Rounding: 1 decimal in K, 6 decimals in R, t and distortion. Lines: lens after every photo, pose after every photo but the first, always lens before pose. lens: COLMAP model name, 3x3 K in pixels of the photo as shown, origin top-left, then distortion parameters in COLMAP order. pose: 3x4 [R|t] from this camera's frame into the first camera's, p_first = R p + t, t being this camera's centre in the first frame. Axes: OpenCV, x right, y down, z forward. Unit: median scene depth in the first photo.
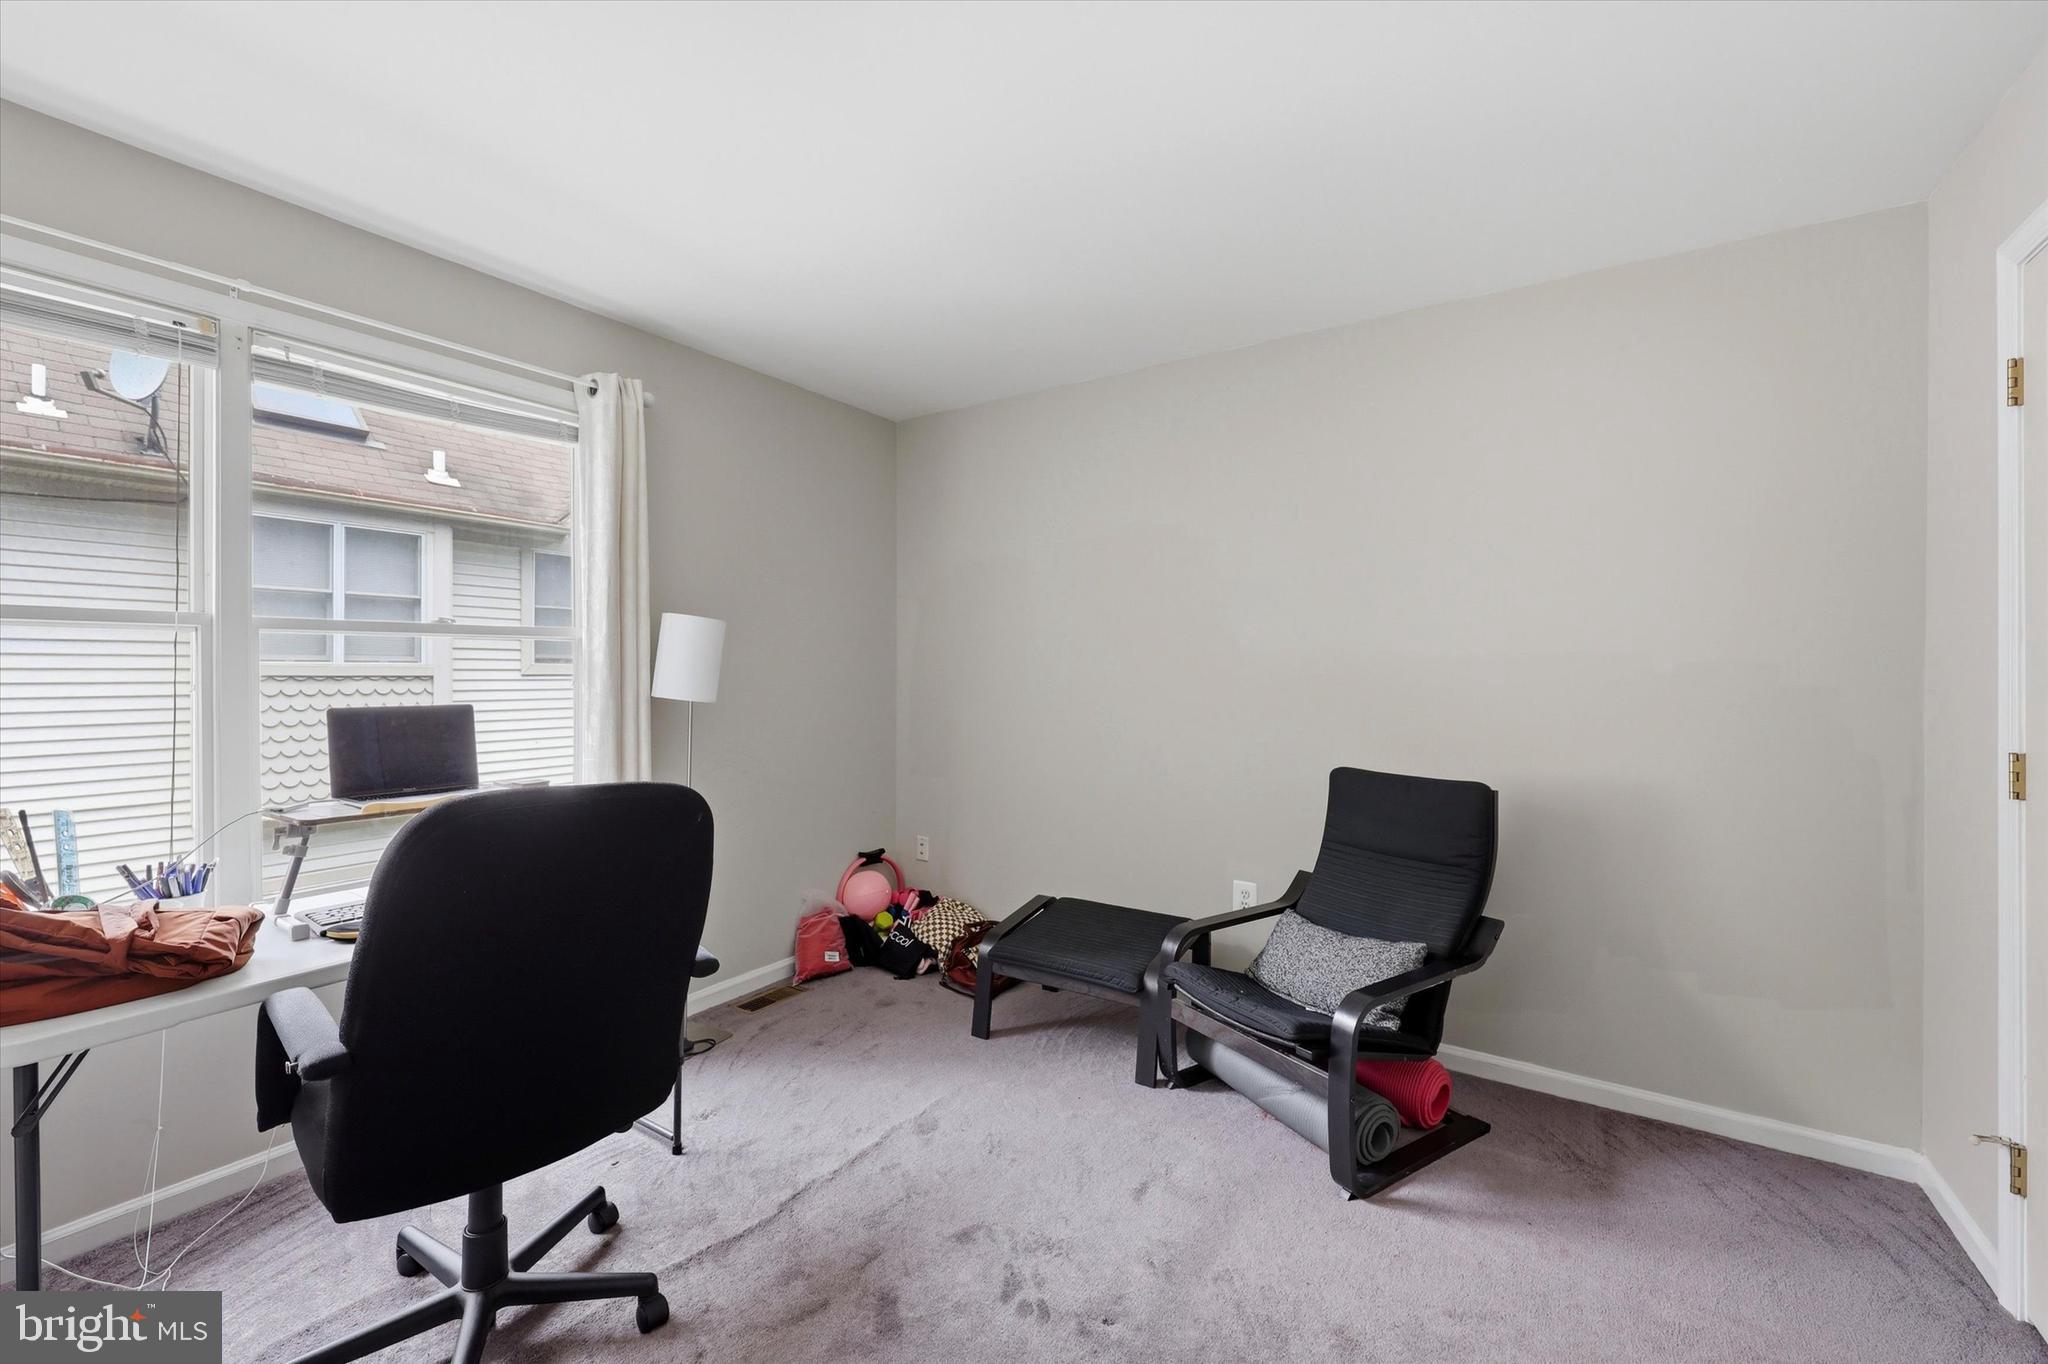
lens RADIAL K [[832.7, 0, 1012.2], [0, 832.7, 675.0], [0, 0, 1]] dist [0.001319, 0.000094]
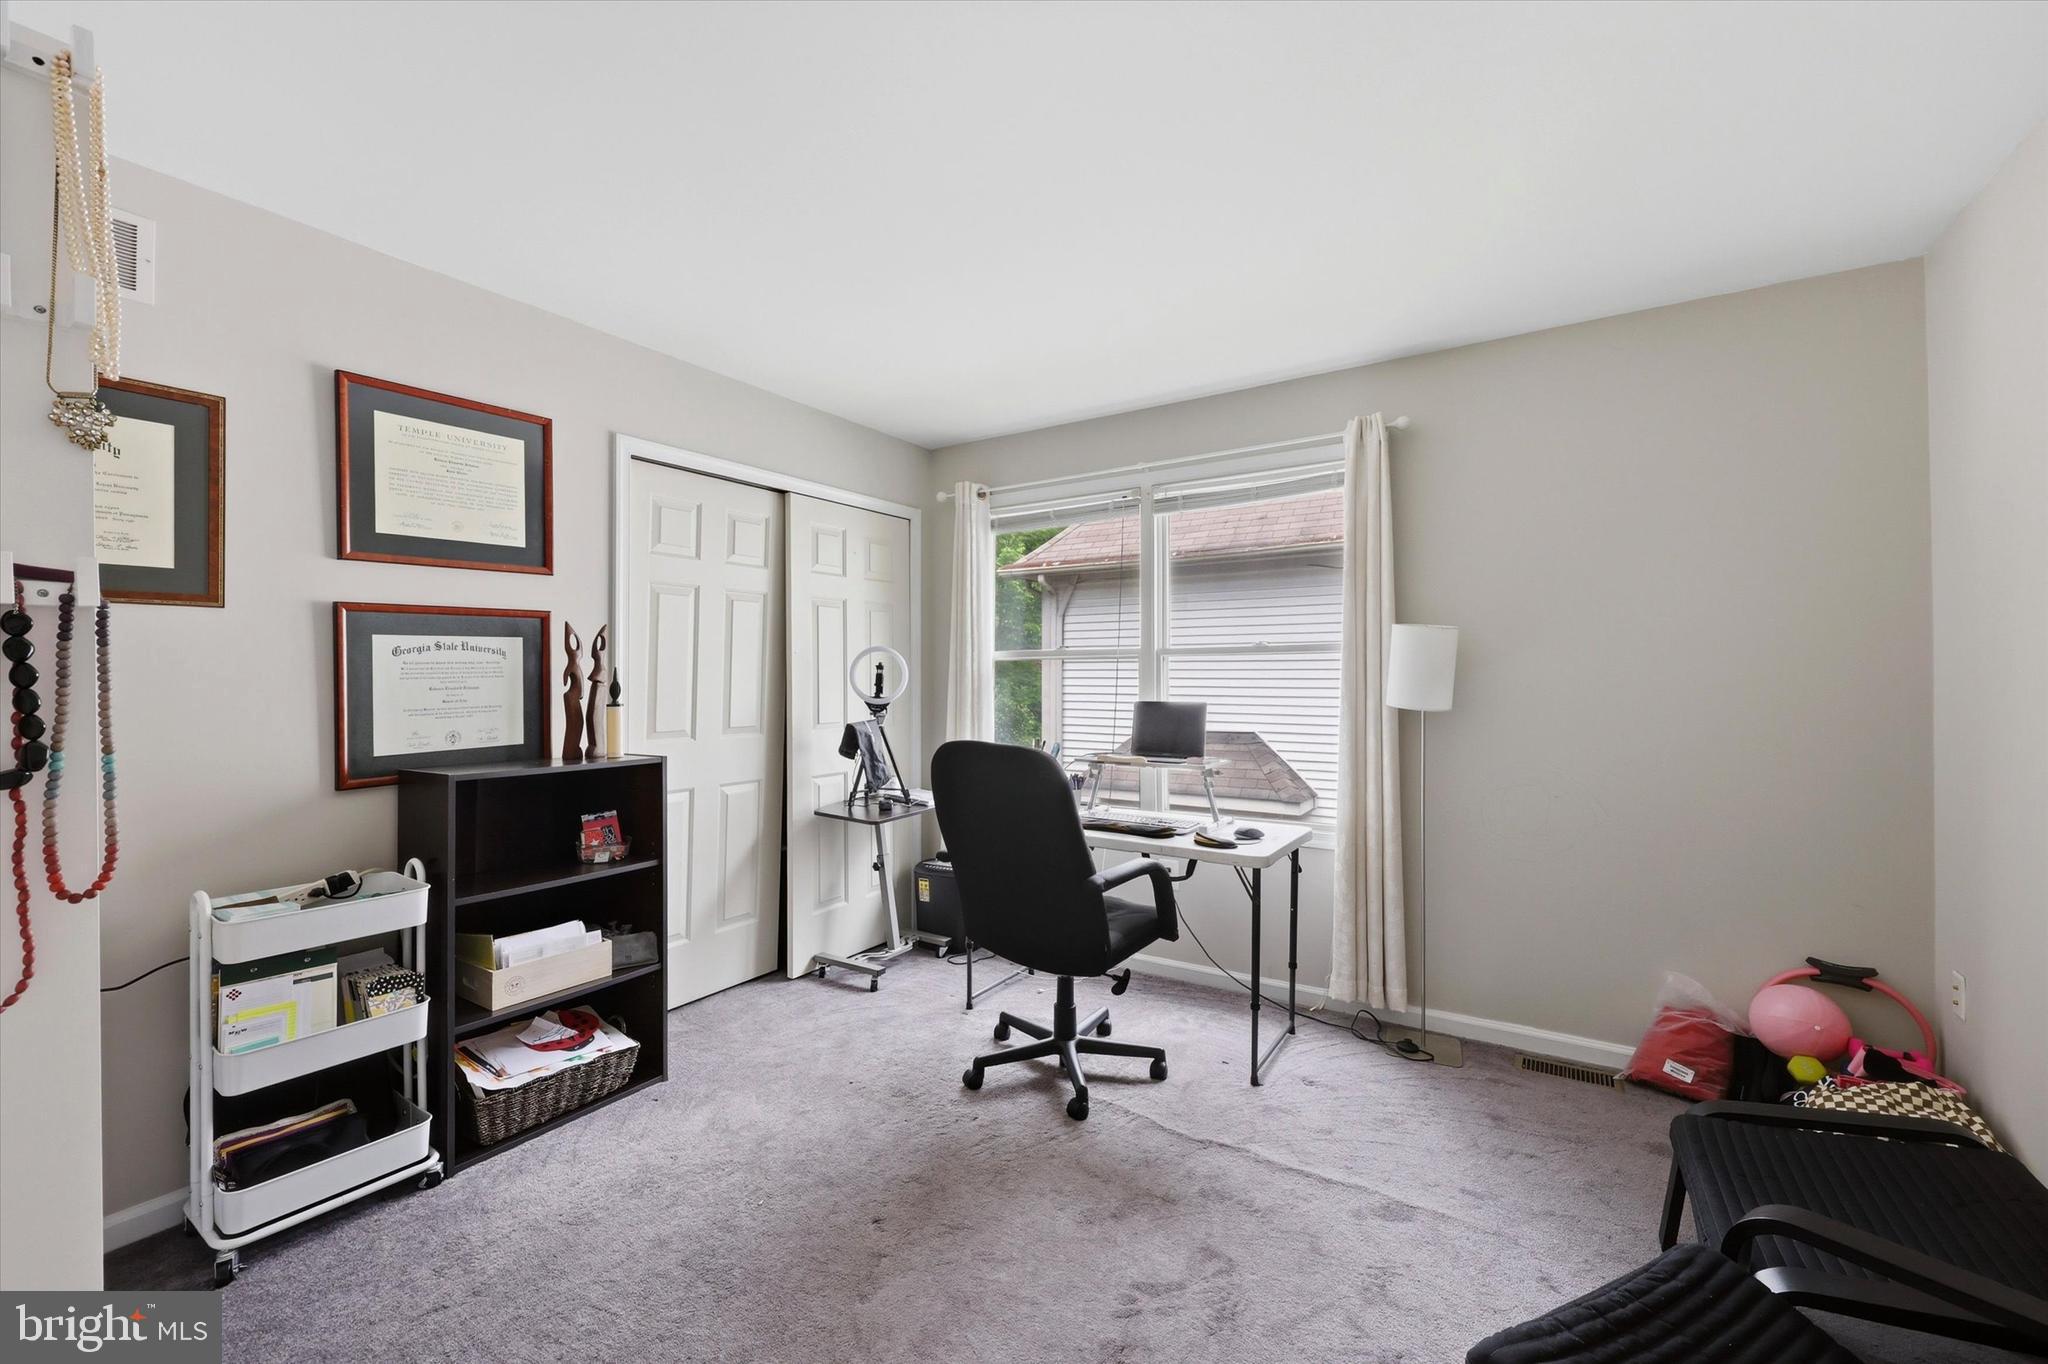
lens RADIAL K [[832.7, 0, 1012.2], [0, 832.7, 675.0], [0, 0, 1]] dist [0.001319, 0.000094]
pose [[0.030550, -0.015204, -0.999418, 0.719242], [-0.004047, 0.999874, -0.015334, 0.009086], [0.999525, 0.004513, 0.030485, 0.570956]]
